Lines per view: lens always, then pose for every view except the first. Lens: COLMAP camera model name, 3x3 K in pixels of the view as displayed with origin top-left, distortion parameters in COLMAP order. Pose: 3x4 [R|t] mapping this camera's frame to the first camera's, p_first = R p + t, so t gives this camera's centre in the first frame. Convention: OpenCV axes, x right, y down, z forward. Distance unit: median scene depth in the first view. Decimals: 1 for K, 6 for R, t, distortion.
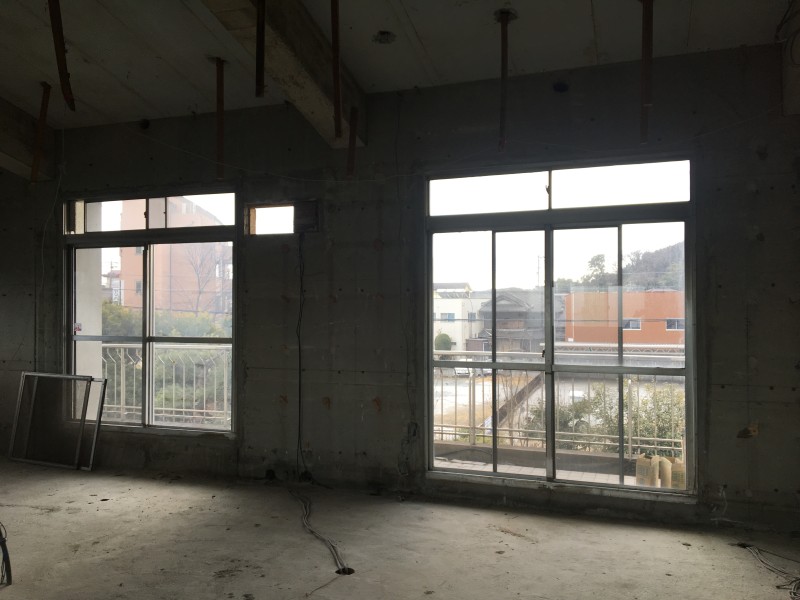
lens RADIAL K [[663.3, 0, 391.9], [0, 663.3, 301.2], [0, 0, 1]] dist [0.076236, -0.105150]
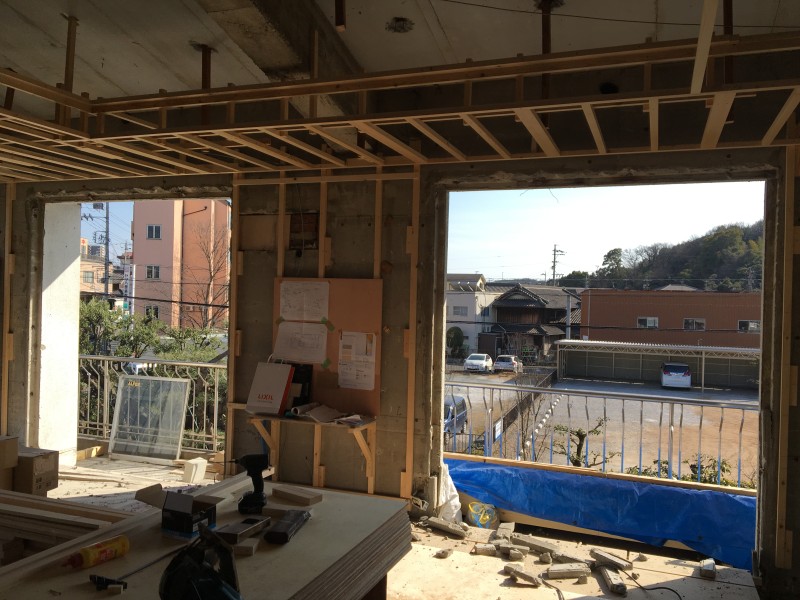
lens RADIAL K [[663.3, 0, 391.9], [0, 663.3, 301.2], [0, 0, 1]] dist [0.076236, -0.105150]
pose [[0.999390, 0.028896, -0.019634, 0.004813], [-0.028543, 0.999429, 0.018068, -0.059578], [0.020144, -0.017496, 0.999644, 0.146583]]
